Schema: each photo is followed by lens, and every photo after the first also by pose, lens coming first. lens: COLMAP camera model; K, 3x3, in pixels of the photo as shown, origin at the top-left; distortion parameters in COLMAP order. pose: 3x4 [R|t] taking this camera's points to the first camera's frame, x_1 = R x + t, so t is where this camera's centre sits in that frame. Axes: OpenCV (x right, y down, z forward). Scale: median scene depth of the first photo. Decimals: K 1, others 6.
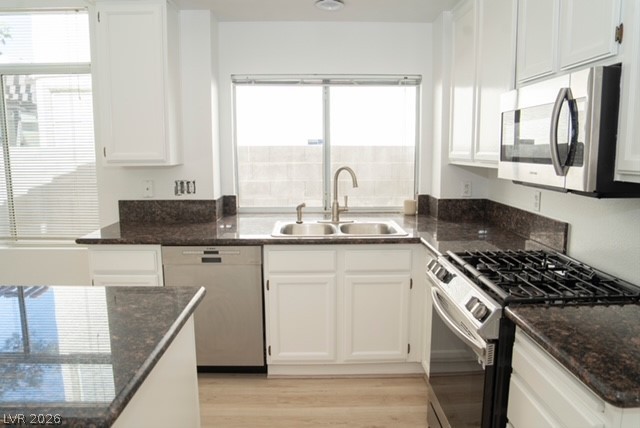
lens RADIAL K [[462.9, 0, 320.1], [0, 462.9, 208.0], [0, 0, 1]] dist [-0.052963, 0.000342]
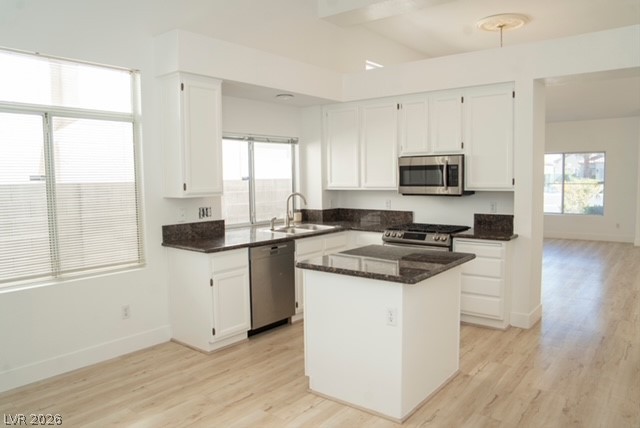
lens RADIAL K [[462.9, 0, 320.2], [0, 462.9, 216.6], [0, 0, 1]] dist [-0.052963, 0.000342]
pose [[0.633804, -0.069741, 0.770343, -1.128831], [0.110451, 0.993881, -0.000896, 0.006345], [-0.765567, 0.085653, 0.637629, -0.129580]]
